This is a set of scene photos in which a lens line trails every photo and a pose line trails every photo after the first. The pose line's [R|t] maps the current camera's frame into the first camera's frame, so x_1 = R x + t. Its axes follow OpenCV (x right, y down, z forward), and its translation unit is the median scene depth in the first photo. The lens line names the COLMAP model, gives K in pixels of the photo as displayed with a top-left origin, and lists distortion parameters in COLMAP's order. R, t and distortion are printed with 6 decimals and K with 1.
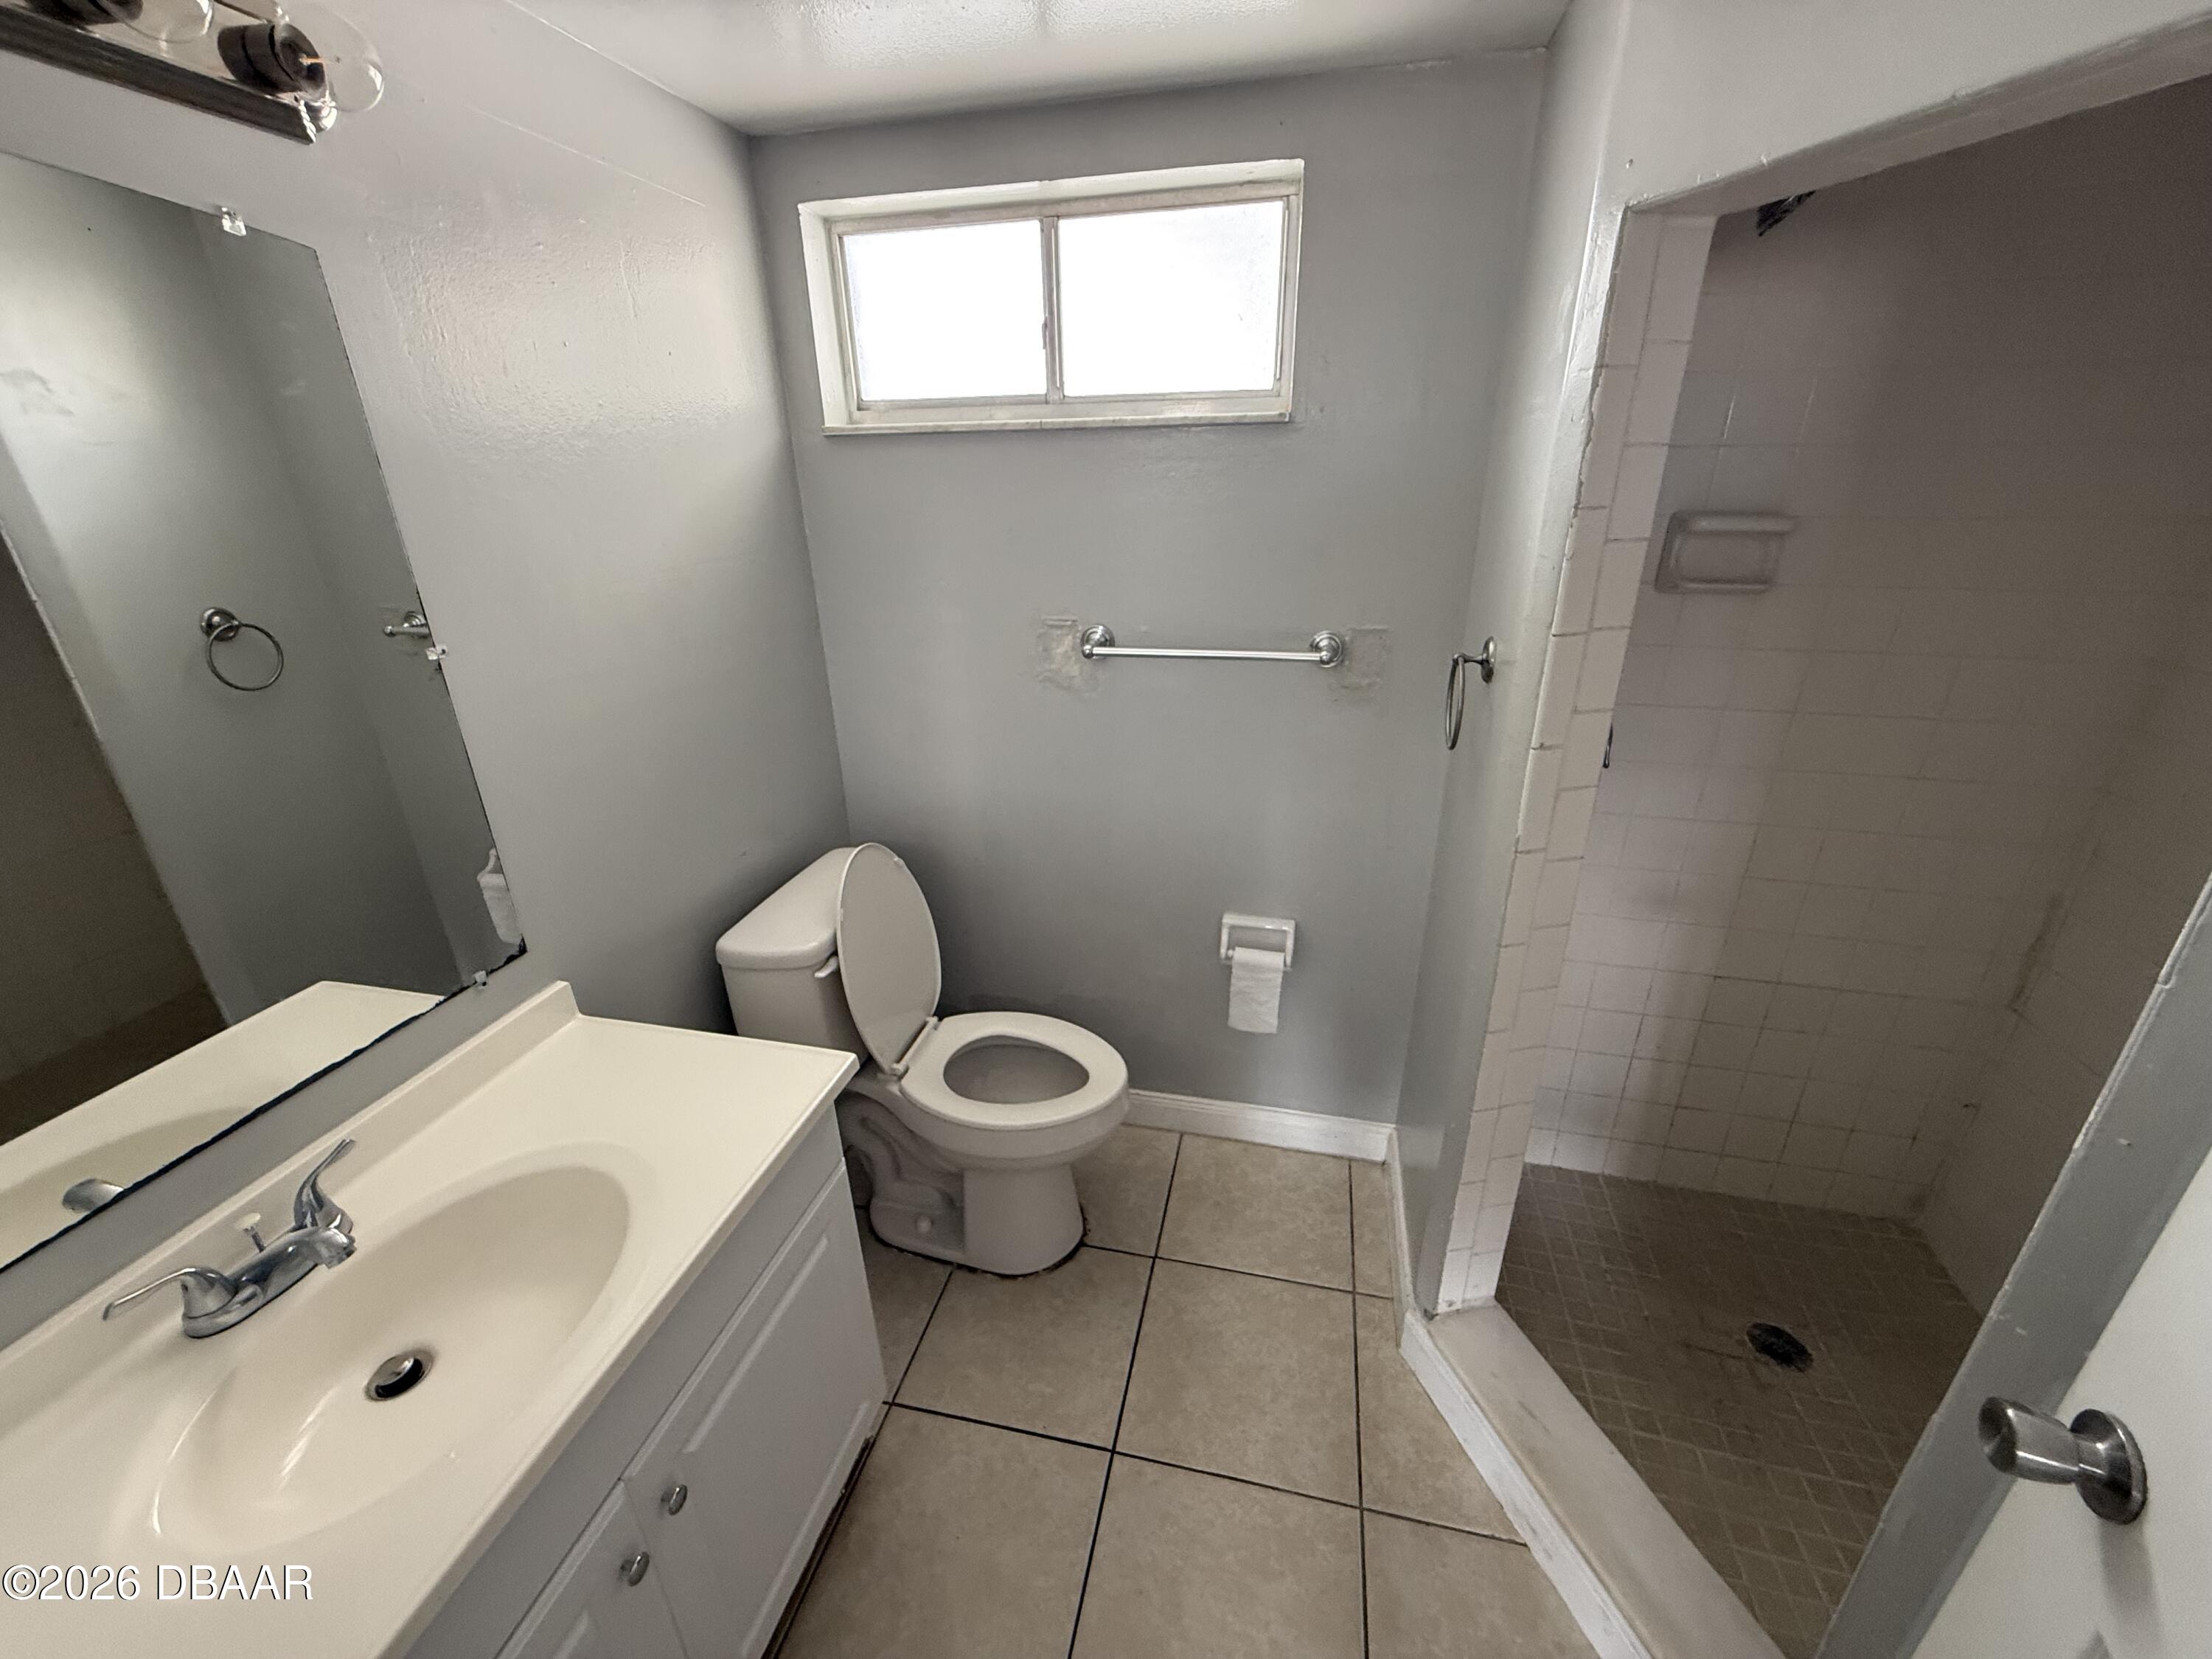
lens RADIAL K [[882.5, 0, 1106.0], [0, 882.5, 829.5], [0, 0, 1]] dist [0.000799, 0.000209]
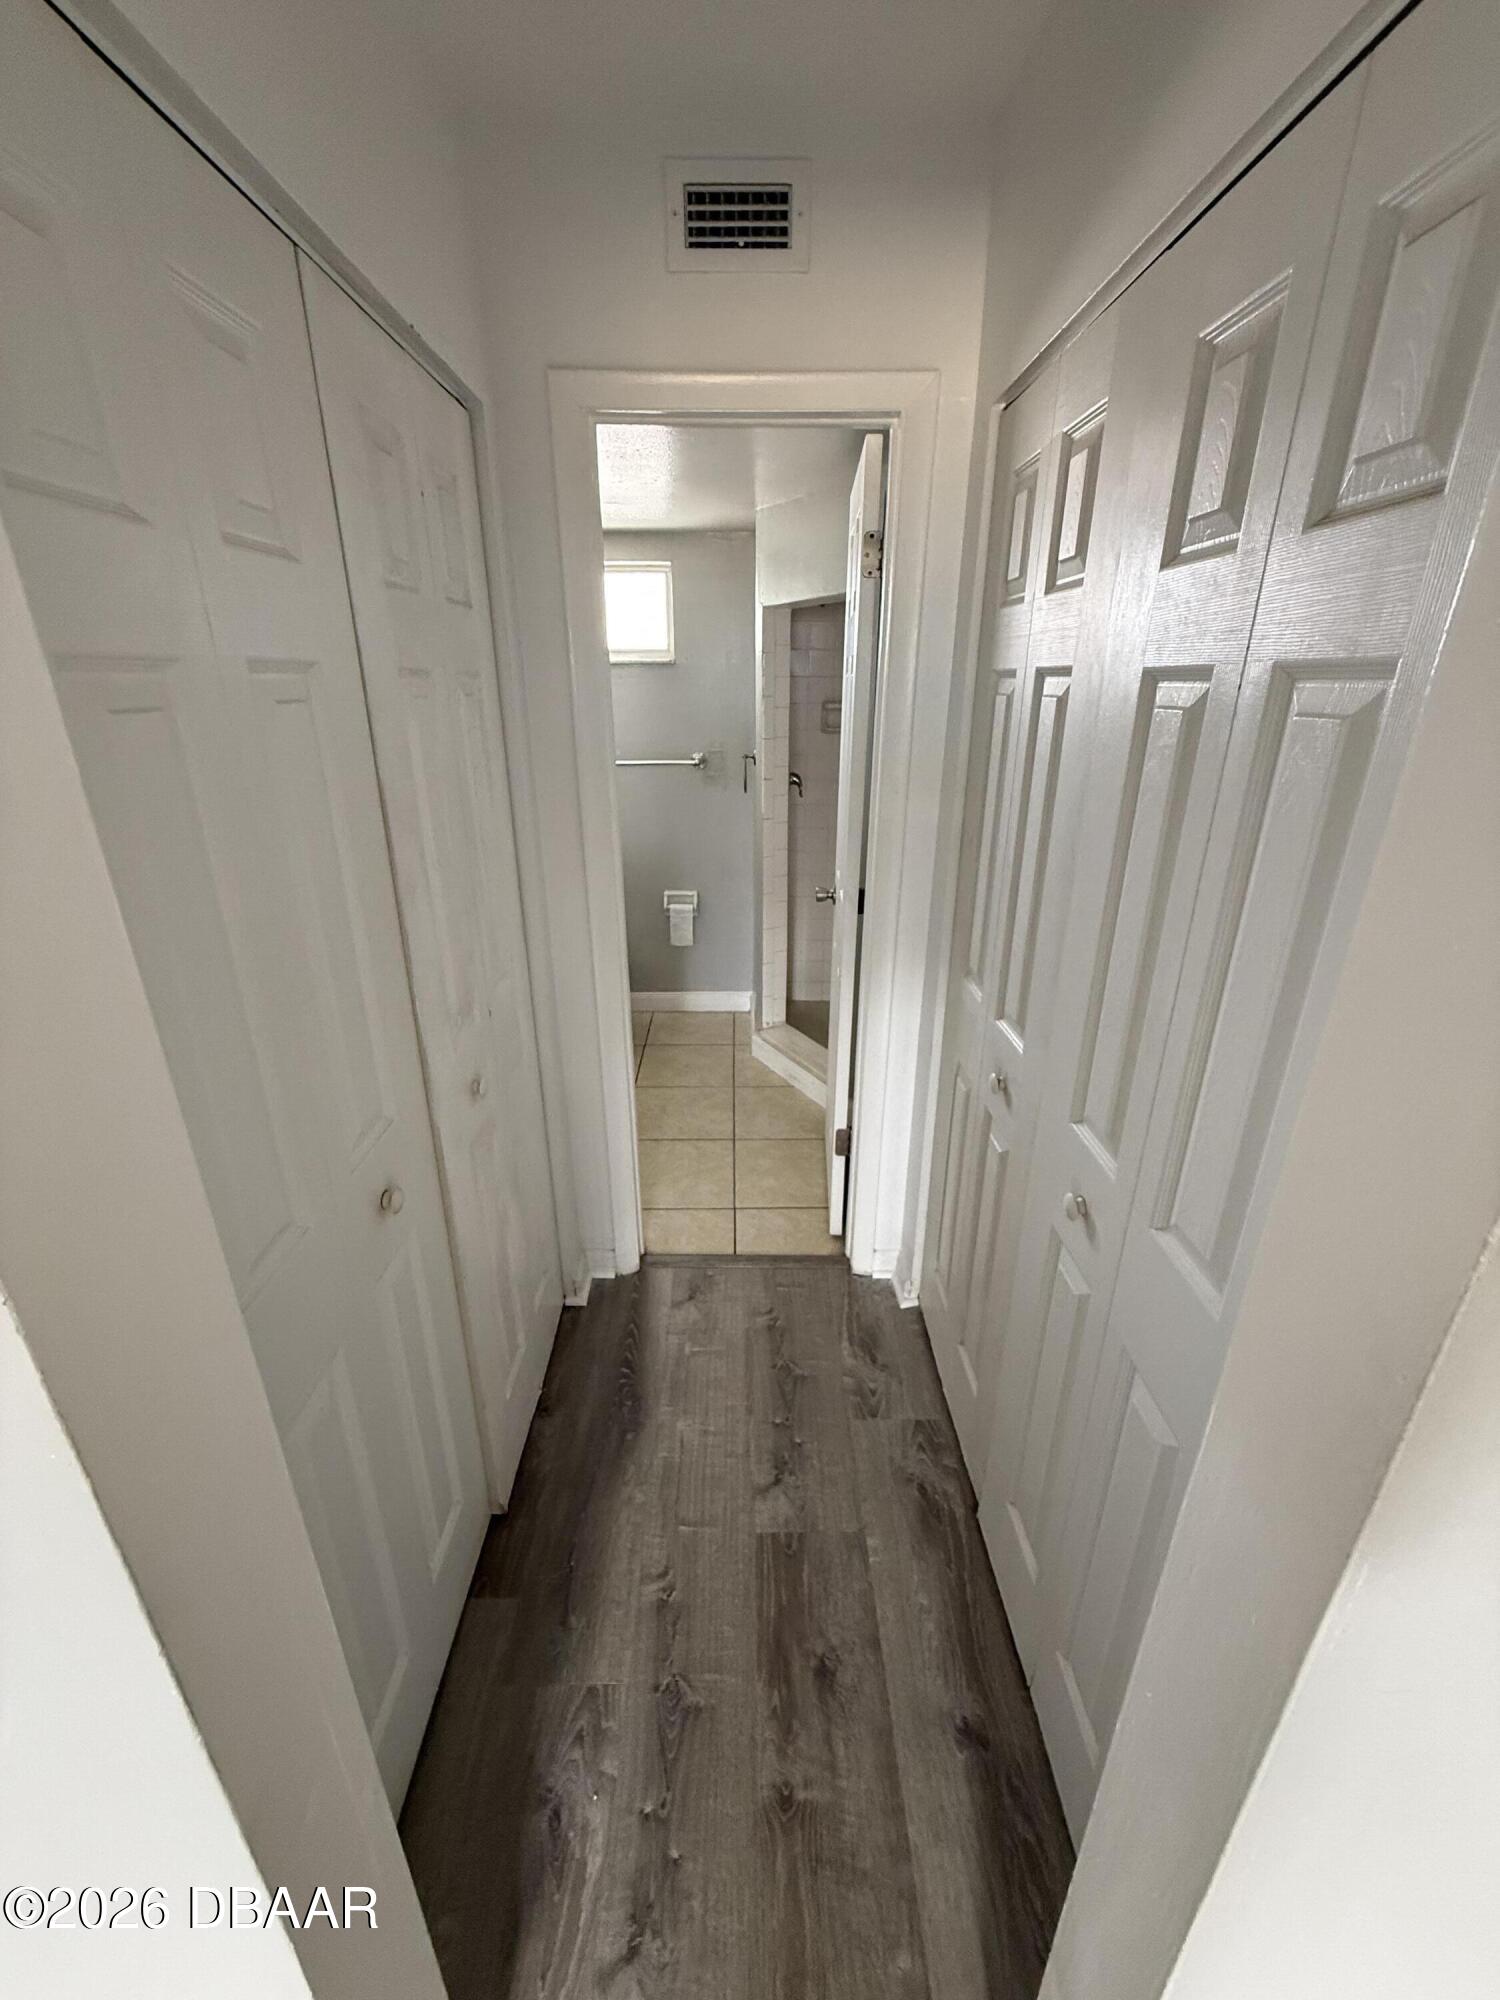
lens RADIAL K [[797.9, 0, 750.0], [0, 797.9, 1000.0], [0, 0, 1]] dist [0.000799, 0.000209]
pose [[0.970838, -0.073438, 0.228213, -0.129361], [0.076816, 0.997028, -0.005946, 0.401711], [-0.227098, 0.023303, 0.973593, -0.951699]]
